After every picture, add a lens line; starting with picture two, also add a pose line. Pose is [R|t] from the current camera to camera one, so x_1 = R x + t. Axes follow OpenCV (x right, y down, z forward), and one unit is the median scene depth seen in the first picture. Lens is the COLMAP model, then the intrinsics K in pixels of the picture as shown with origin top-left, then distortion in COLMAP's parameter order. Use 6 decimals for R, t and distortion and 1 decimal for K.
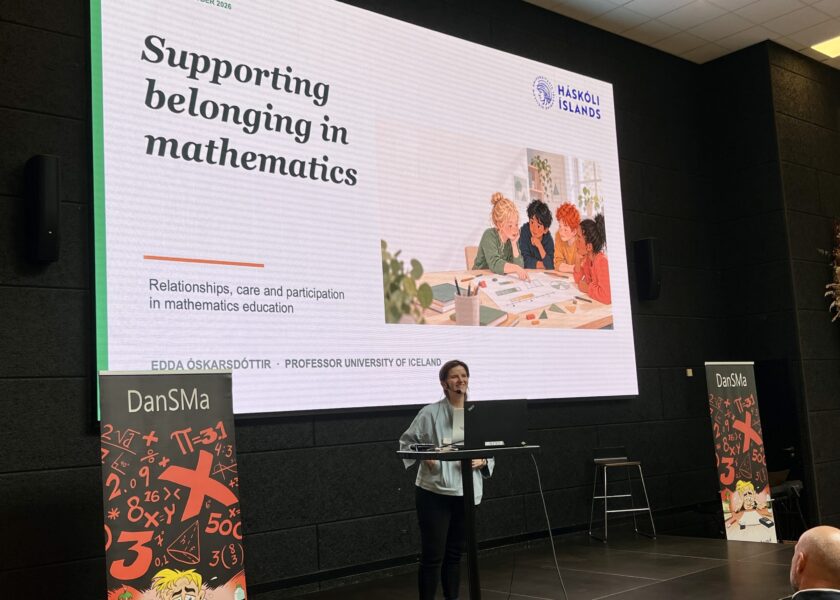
lens RADIAL K [[942.4, 0, 421.6], [0, 942.4, 297.3], [0, 0, 1]] dist [0.028452, 0.000000]
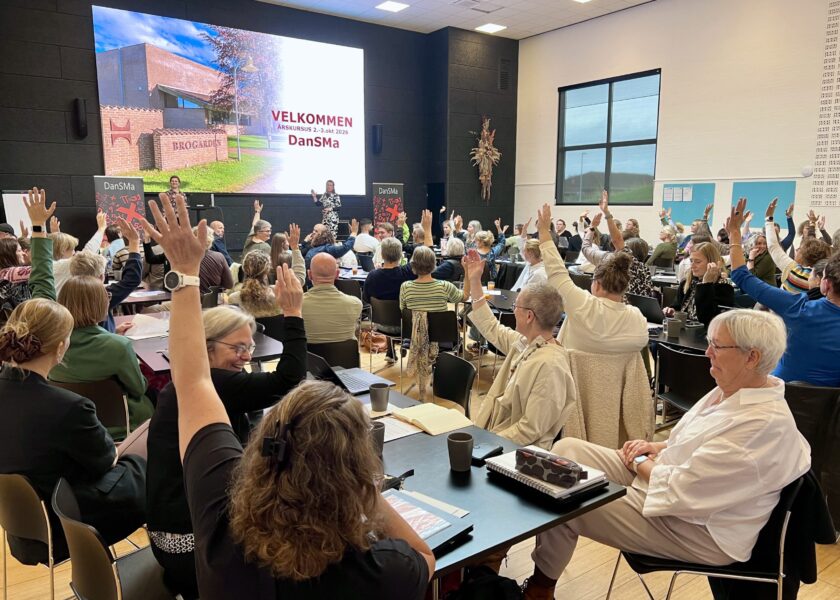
lens RADIAL K [[646.8, 0, 413.1], [0, 646.8, 296.6], [0, 0, 1]] dist [0.037766, -0.024581]
pose [[0.994377, 0.071795, -0.077849, 0.869091], [-0.048135, 0.961201, 0.271615, -0.167996], [0.094329, -0.266340, 0.959252, -1.044703]]
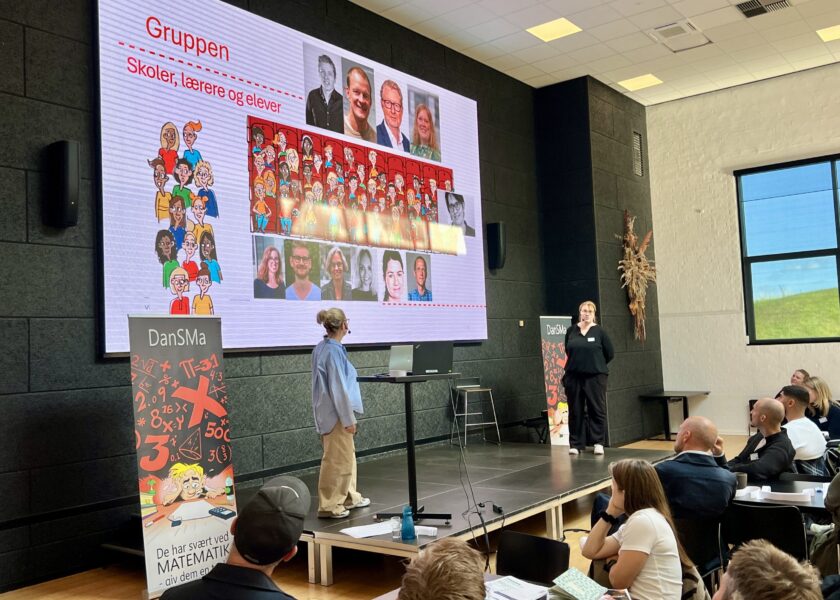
lens RADIAL K [[801.0, 0, 416.5], [0, 801.0, 300.1], [0, 0, 1]] dist [0.040054, 0.000000]
pose [[0.981097, 0.025988, 0.191764, -0.153342], [-0.036590, 0.997979, 0.051952, -0.012966], [-0.190027, -0.057987, 0.980065, -0.153422]]
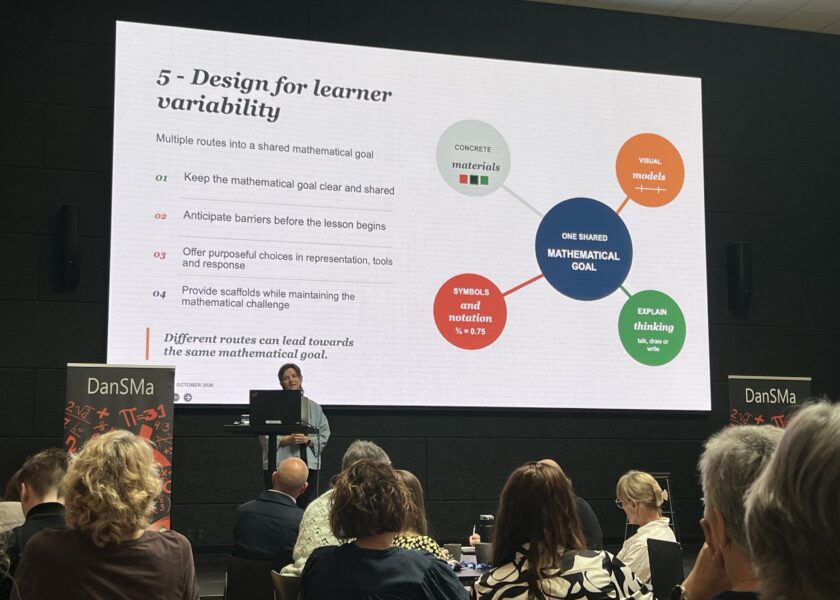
lens RADIAL K [[1250.7, 0, 419.5], [0, 1250.7, 303.2], [0, 0, 1]] dist [0.071744, 0.000000]
pose [[0.912062, 0.001606, -0.410050, 0.843675], [0.001346, 0.999975, 0.006912, -0.022034], [0.410051, -0.006856, 0.912037, -0.457803]]
